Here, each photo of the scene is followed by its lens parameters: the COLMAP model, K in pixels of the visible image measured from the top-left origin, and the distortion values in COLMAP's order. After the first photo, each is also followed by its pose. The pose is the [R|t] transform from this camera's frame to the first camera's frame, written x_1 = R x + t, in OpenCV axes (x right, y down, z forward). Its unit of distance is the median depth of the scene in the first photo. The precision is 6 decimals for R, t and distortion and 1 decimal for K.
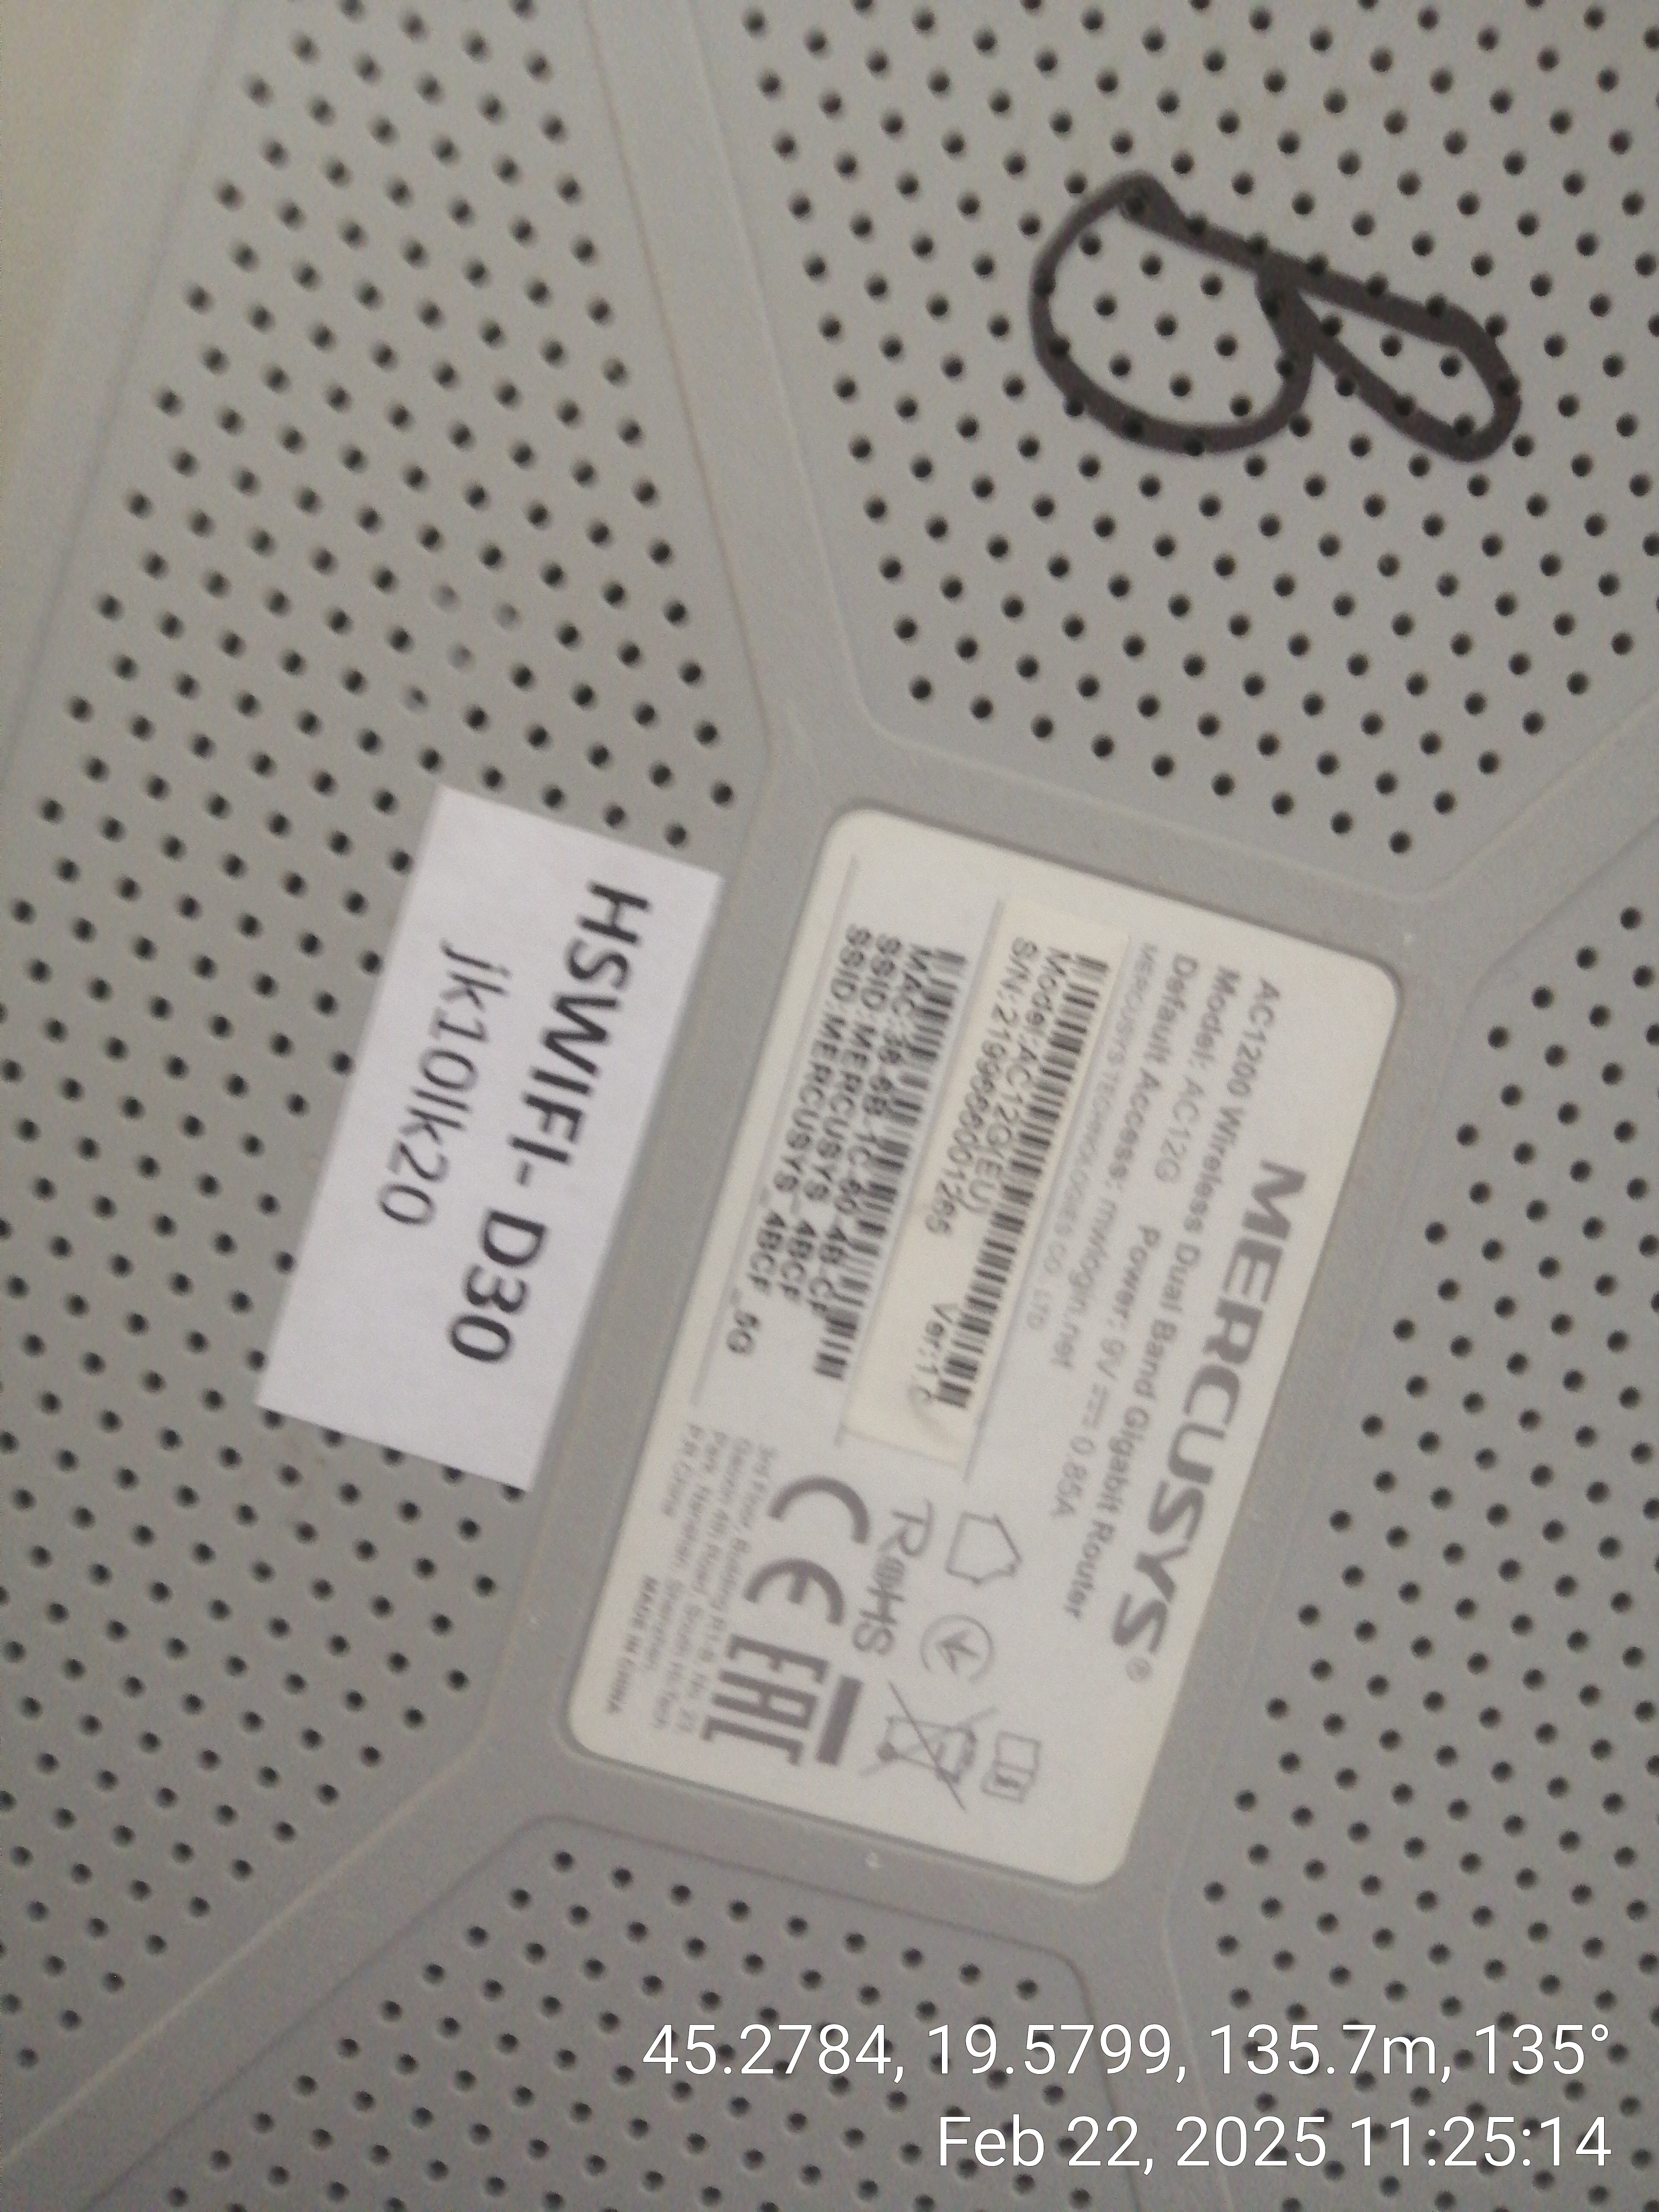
lens RADIAL K [[1736.8, 0, 824.6], [0, 1736.8, 1112.3], [0, 0, 1]] dist [-0.050944, -0.004055]
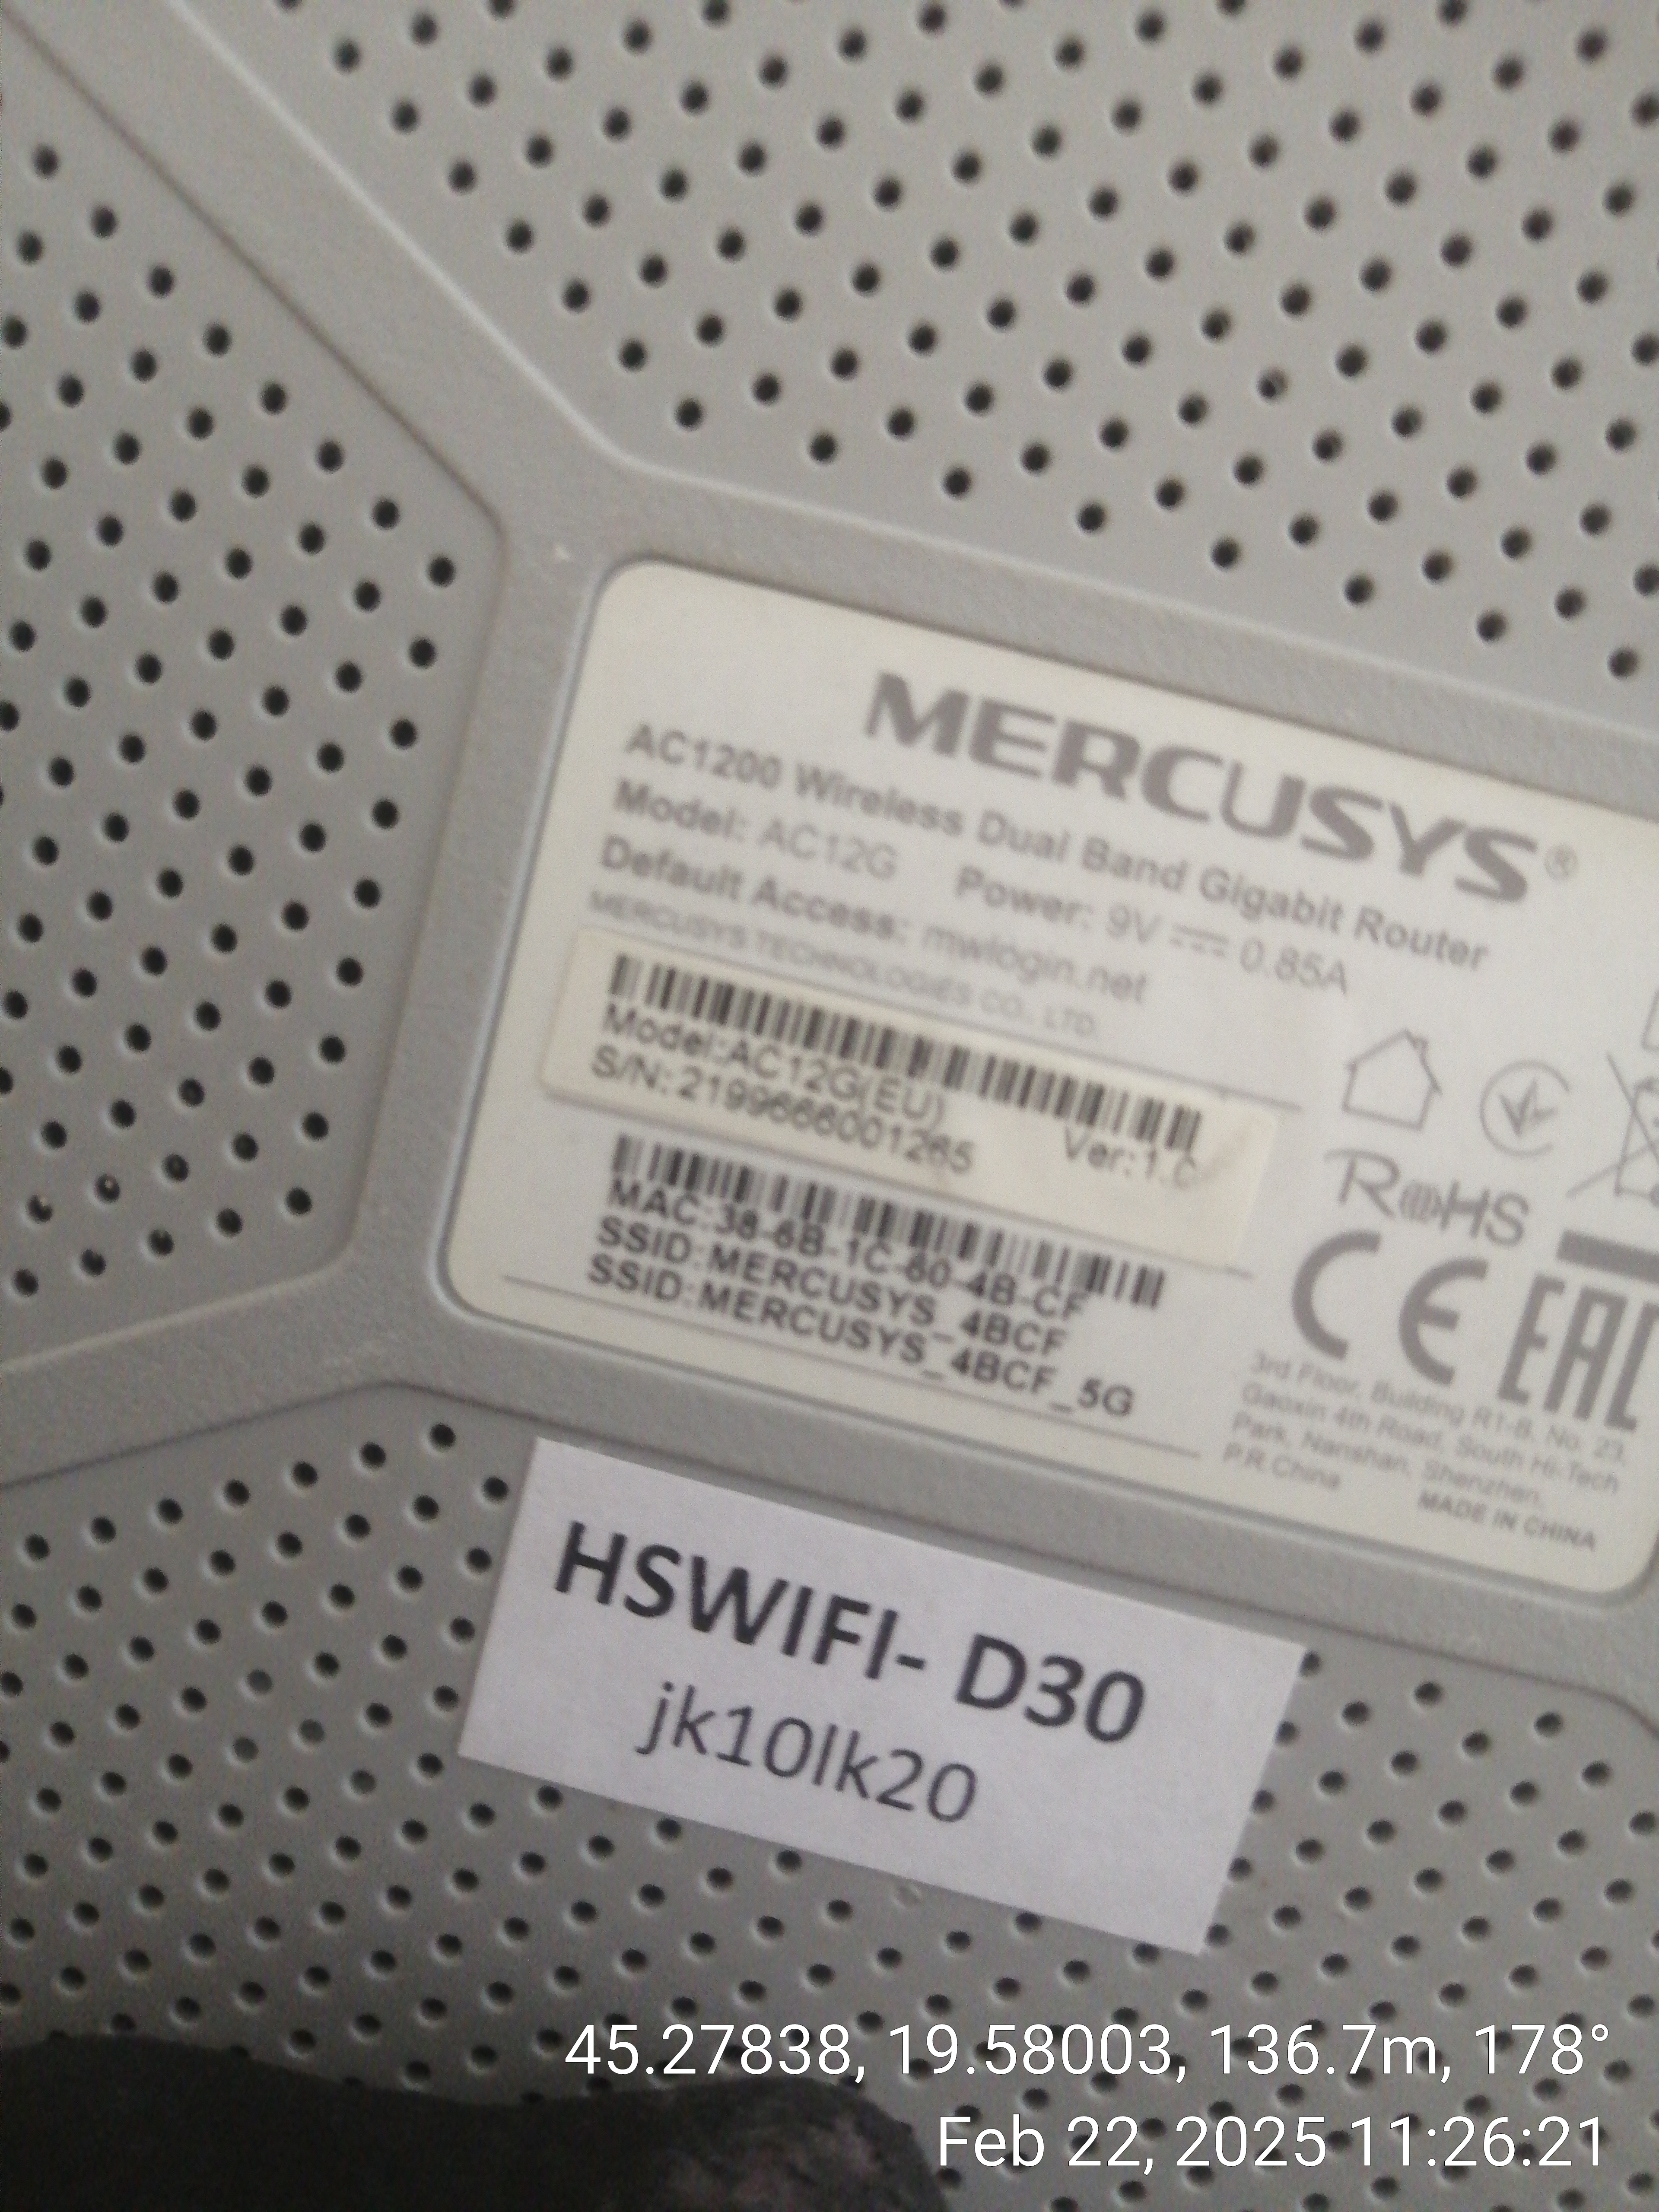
lens RADIAL K [[1736.8, 0, 831.1], [0, 1736.8, 1101.2], [0, 0, 1]] dist [-0.050944, -0.004055]
pose [[-0.042275, -0.994657, 0.094183, 0.019888], [0.999069, -0.041275, 0.012539, -0.002292], [-0.008584, 0.094625, 0.995476, 0.221927]]
